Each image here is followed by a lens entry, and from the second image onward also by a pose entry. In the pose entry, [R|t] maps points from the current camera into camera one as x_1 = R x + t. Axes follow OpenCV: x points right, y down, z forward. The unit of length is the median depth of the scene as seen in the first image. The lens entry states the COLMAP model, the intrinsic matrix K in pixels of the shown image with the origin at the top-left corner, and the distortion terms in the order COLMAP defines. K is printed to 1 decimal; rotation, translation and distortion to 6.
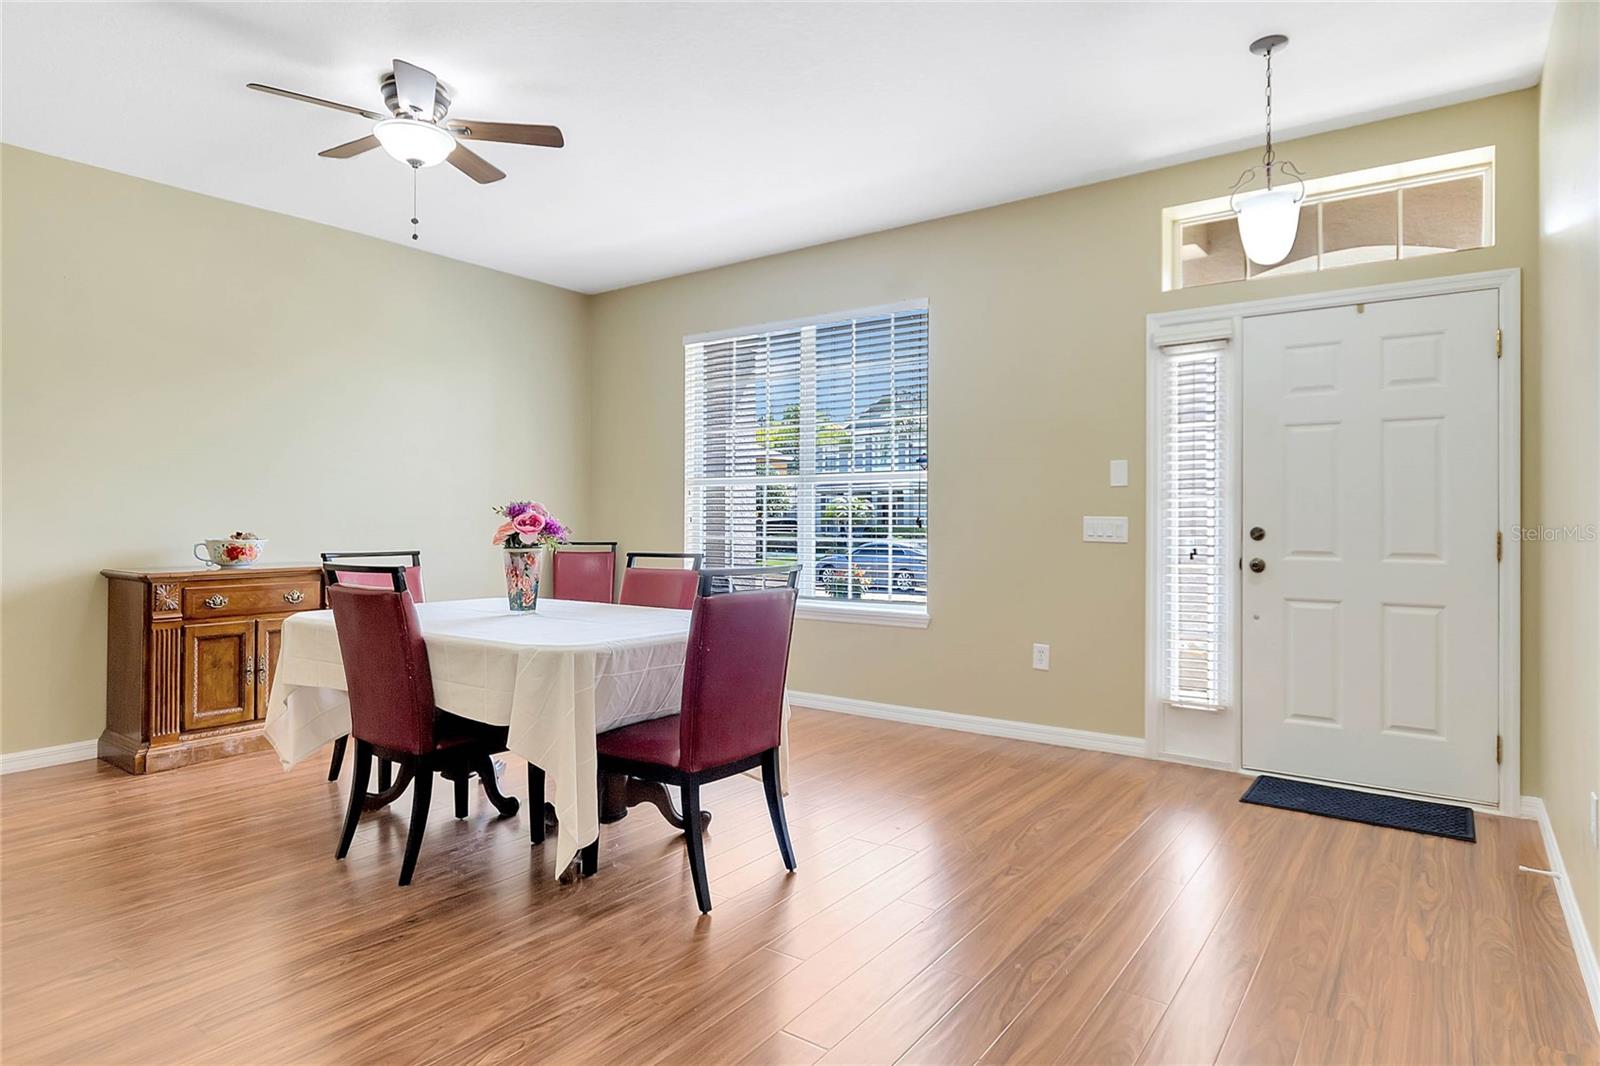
lens RADIAL K [[891.9, 0, 811.6], [0, 891.9, 513.6], [0, 0, 1]] dist [-0.001691, -0.000892]
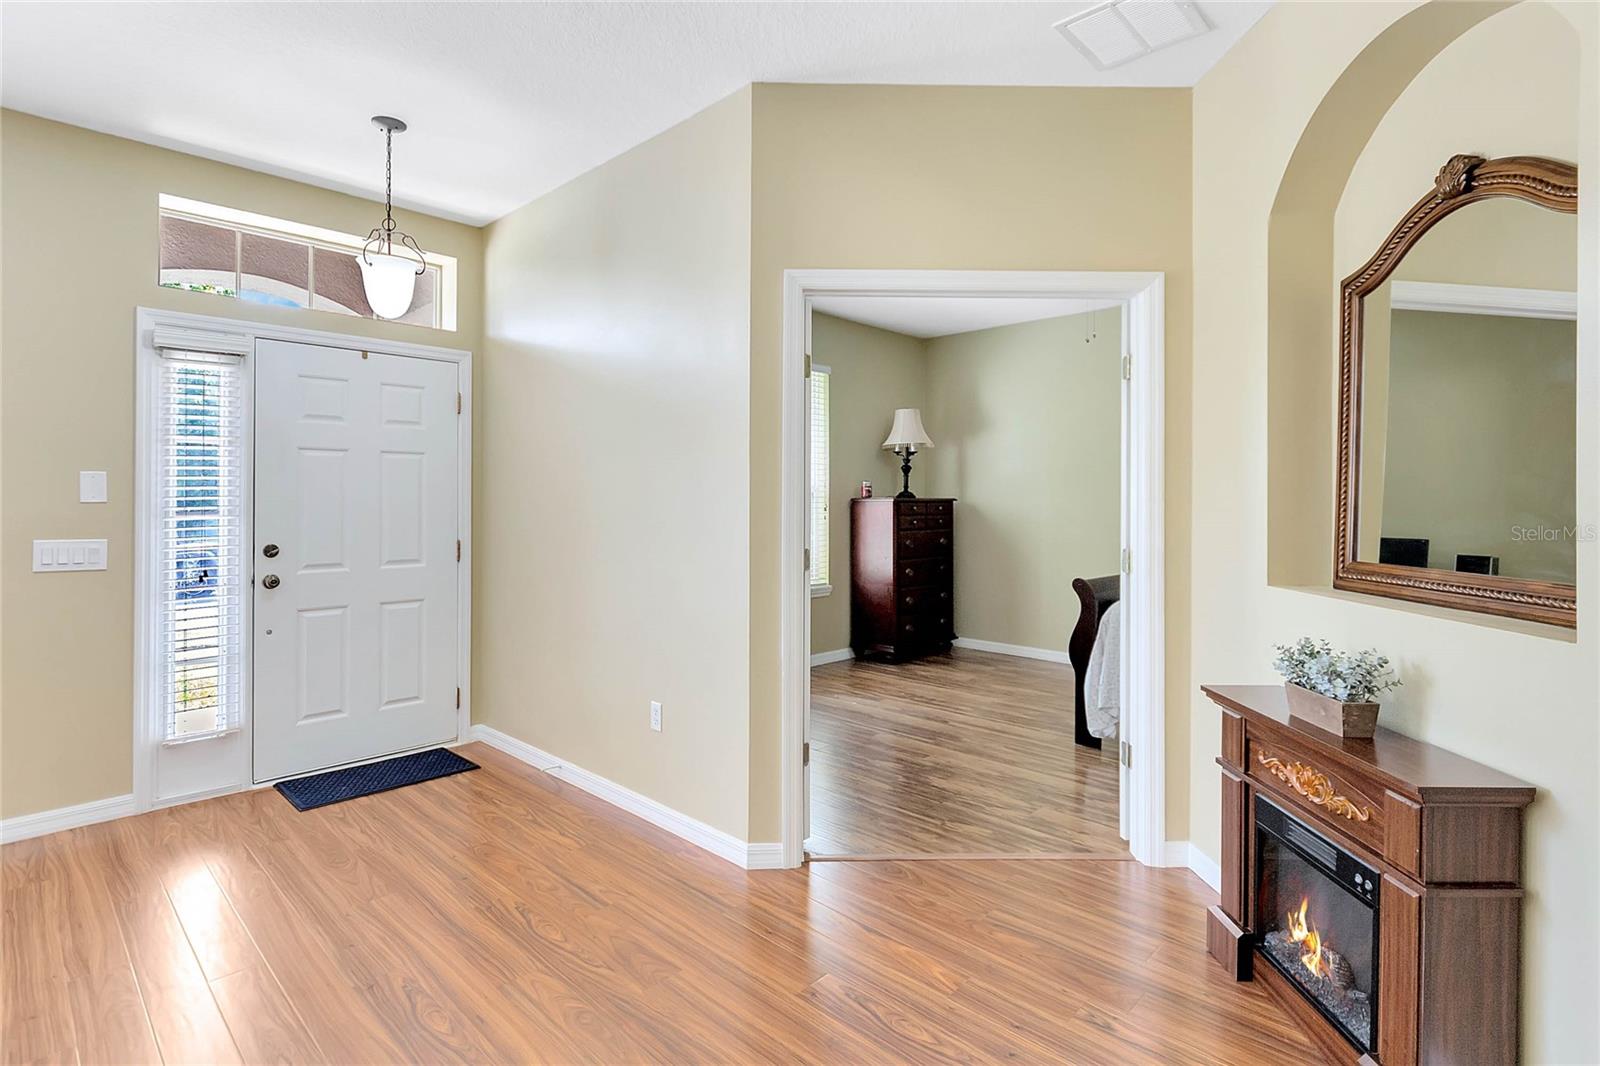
lens RADIAL K [[793.2, 0, 803.9], [0, 793.2, 499.0], [0, 0, 1]] dist [0.000947, 0.000086]
pose [[0.143536, -0.002605, 0.989642, -0.317286], [-0.008631, 0.999955, 0.003884, -0.046104], [-0.989607, -0.009099, 0.143508, 0.257236]]
